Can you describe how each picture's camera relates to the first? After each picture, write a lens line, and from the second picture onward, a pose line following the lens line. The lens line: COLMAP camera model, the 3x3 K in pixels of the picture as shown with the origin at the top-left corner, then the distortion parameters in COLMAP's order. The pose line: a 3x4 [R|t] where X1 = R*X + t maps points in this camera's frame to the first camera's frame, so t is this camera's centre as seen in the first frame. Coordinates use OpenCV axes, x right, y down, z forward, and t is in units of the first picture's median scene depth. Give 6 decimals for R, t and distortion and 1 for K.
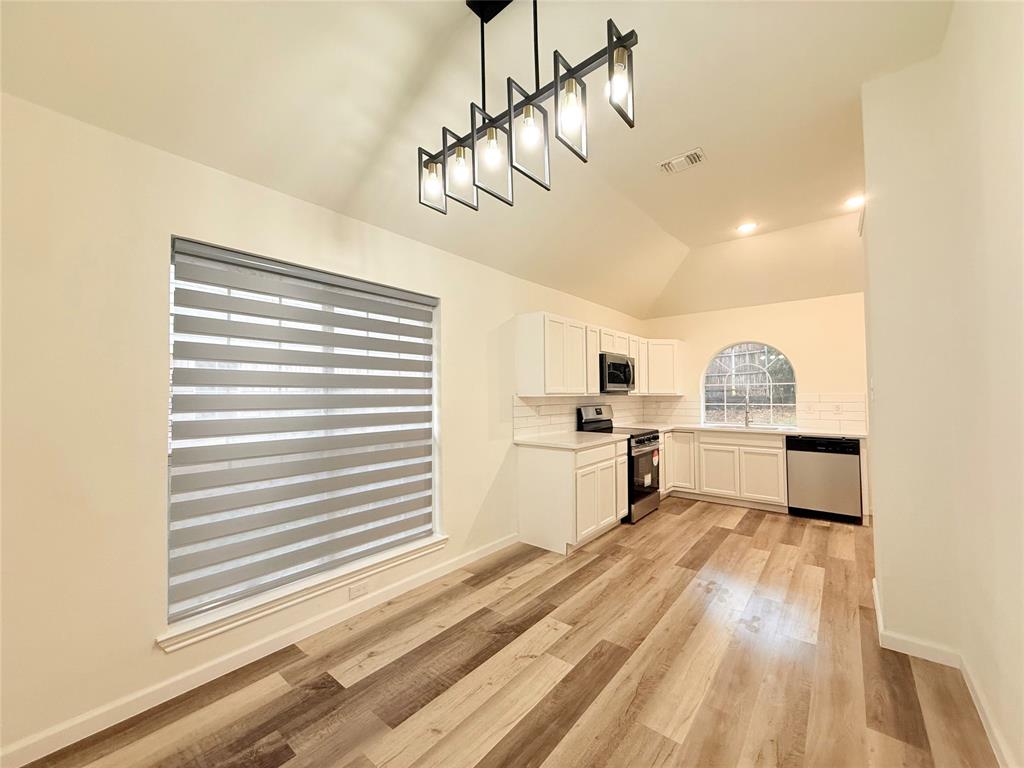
lens RADIAL K [[406.5, 0, 509.7], [0, 406.5, 383.5], [0, 0, 1]] dist [-0.001273, 0.000660]
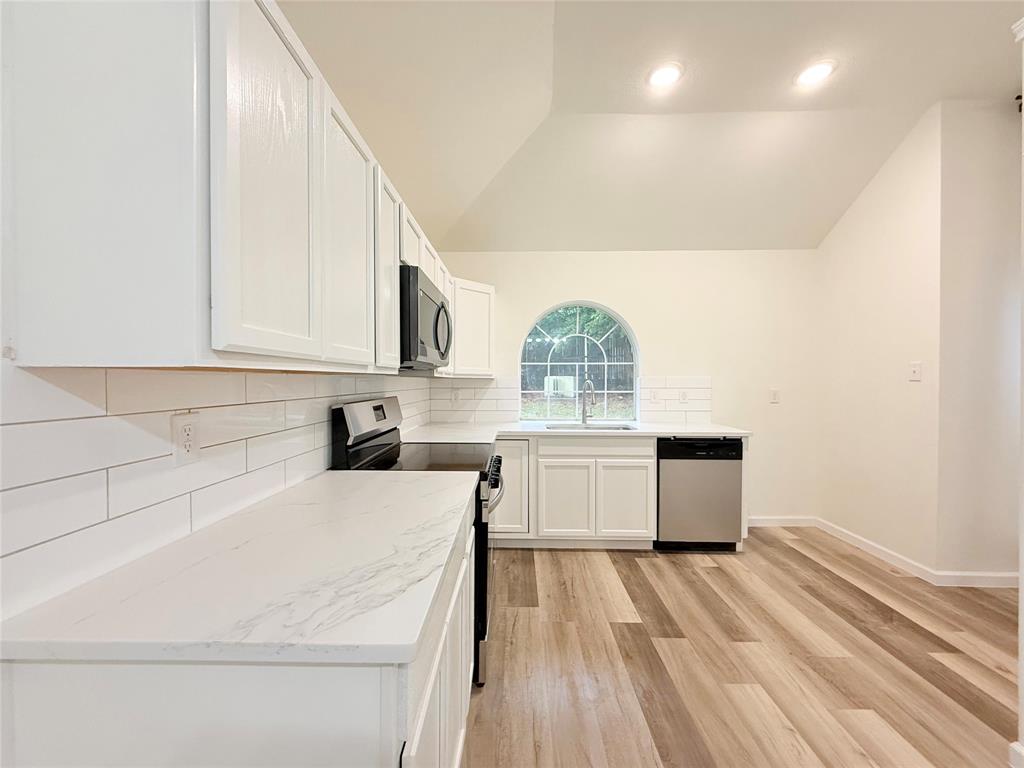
lens RADIAL K [[406.5, 0, 510.1], [0, 406.5, 383.8], [0, 0, 1]] dist [-0.001273, 0.000660]
pose [[0.782174, 0.001598, 0.623059, 0.072225], [-0.023363, 0.999369, 0.026766, 0.028675], [-0.622622, -0.035492, 0.781717, 0.705220]]
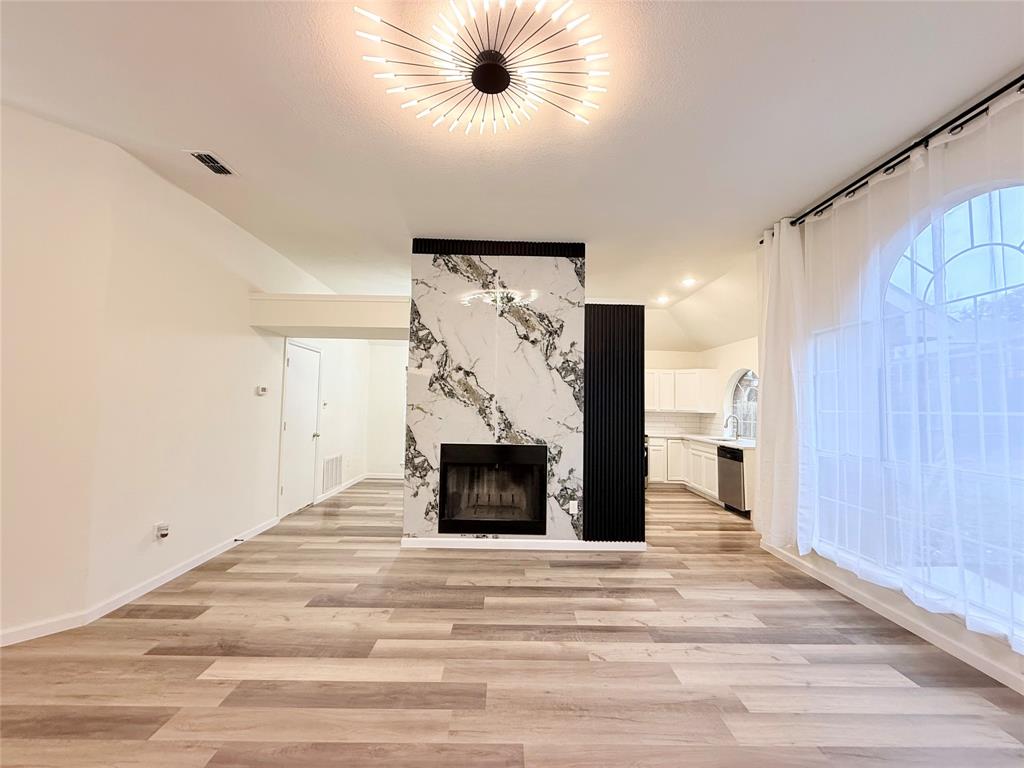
lens RADIAL K [[406.5, 0, 509.7], [0, 406.5, 383.5], [0, 0, 1]] dist [-0.001273, 0.000660]
pose [[0.643844, -0.022295, -0.764832, 1.403283], [0.000350, 0.999584, -0.028842, -0.035949], [0.765157, 0.018302, 0.643584, -0.390794]]
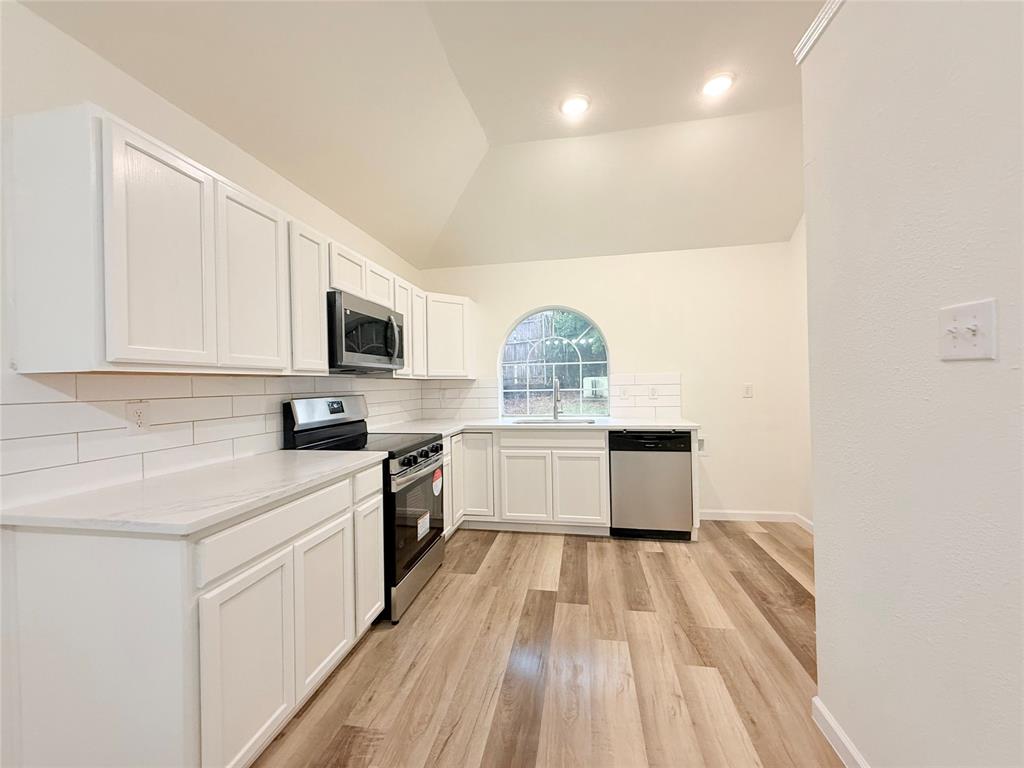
lens RADIAL K [[406.5, 0, 510.5], [0, 406.5, 383.4], [0, 0, 1]] dist [-0.001273, 0.000660]
pose [[0.872040, -0.009389, 0.489345, 0.191939], [-0.000705, 0.999791, 0.020438, 0.031797], [-0.489434, -0.018168, 0.871851, 0.510075]]
